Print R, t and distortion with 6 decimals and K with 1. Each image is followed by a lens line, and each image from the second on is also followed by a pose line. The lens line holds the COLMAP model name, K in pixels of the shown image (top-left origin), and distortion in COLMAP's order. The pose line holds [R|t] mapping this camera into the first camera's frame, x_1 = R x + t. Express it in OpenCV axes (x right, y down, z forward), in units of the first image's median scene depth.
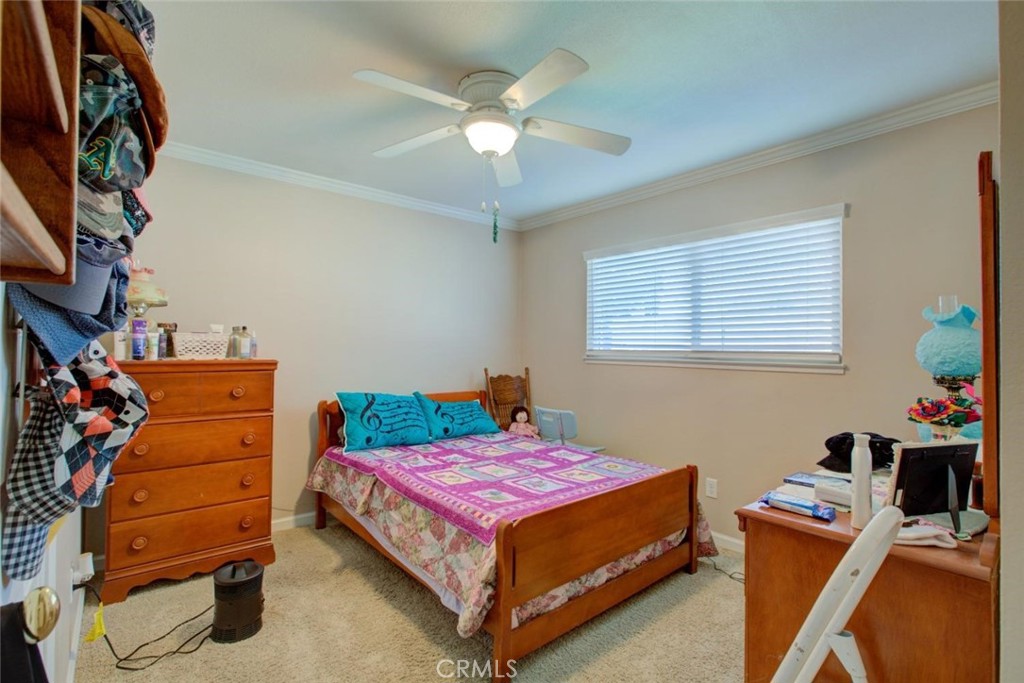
lens RADIAL K [[469.9, 0, 511.8], [0, 469.9, 345.2], [0, 0, 1]] dist [-0.009479, 0.005415]
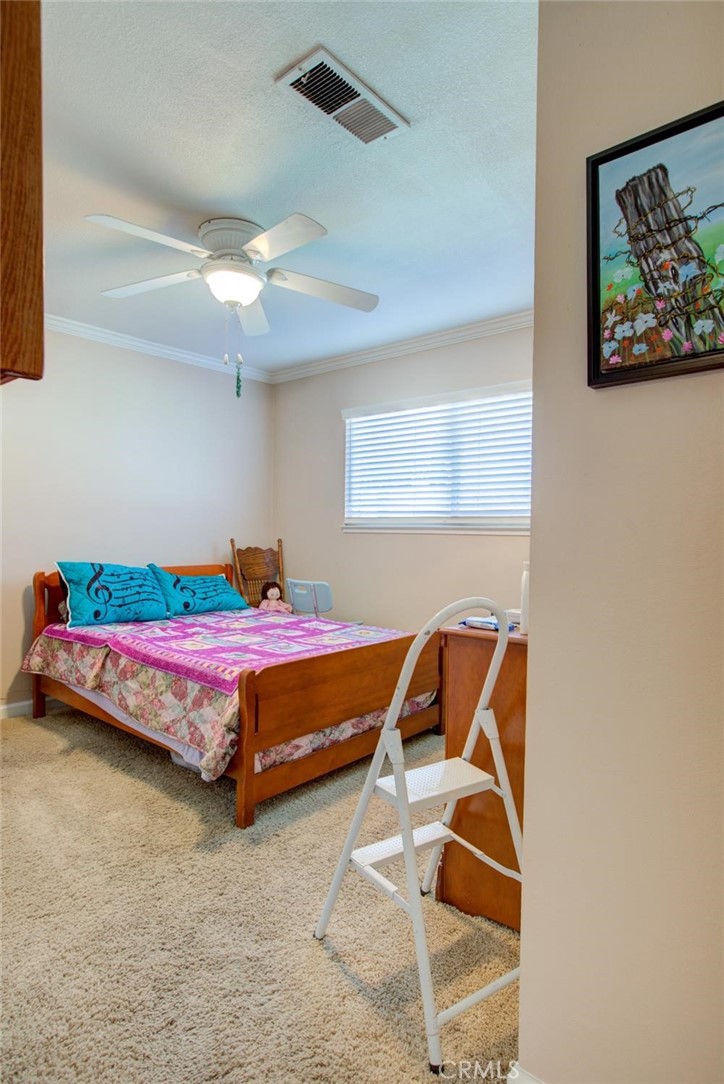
lens RADIAL K [[586.1, 0, 362.0], [0, 586.1, 542.0], [0, 0, 1]] dist [-0.006371, -0.000137]
pose [[0.987743, -0.002412, 0.156071, 0.021759], [-0.001830, 0.999633, 0.027033, 0.039097], [-0.156079, -0.026987, 0.987376, -0.196838]]
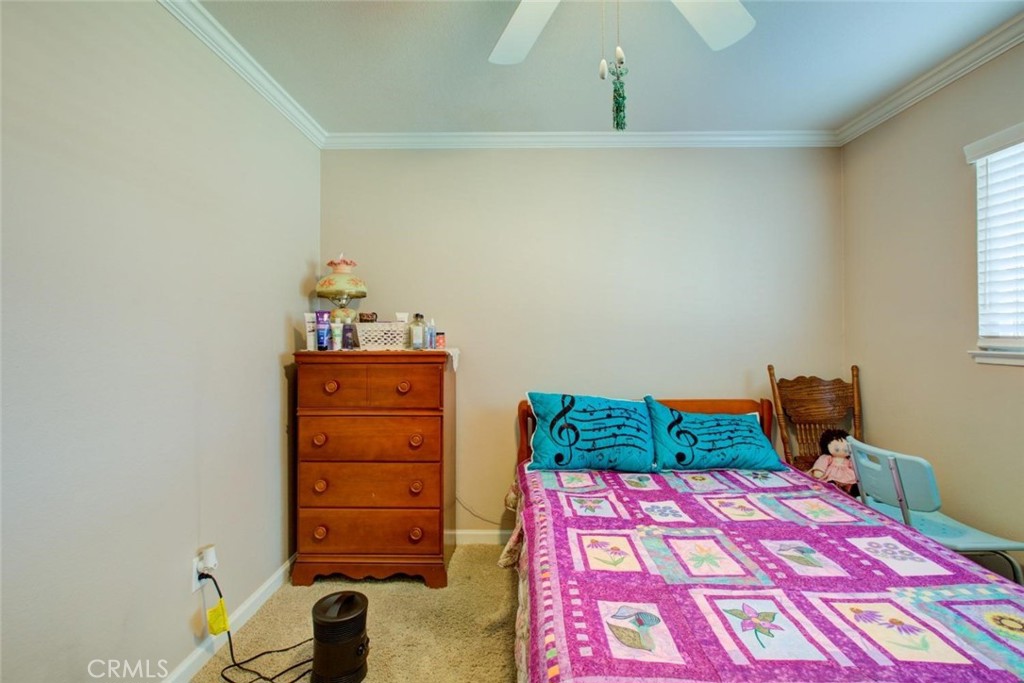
lens RADIAL K [[474.6, 0, 515.1], [0, 474.6, 328.4], [0, 0, 1]] dist [-0.006404, 0.000969]
pose [[0.759664, -0.018214, -0.650060, 0.164120], [0.013203, 0.999834, -0.012585, 0.001820], [0.650181, 0.000978, 0.759779, 0.426301]]
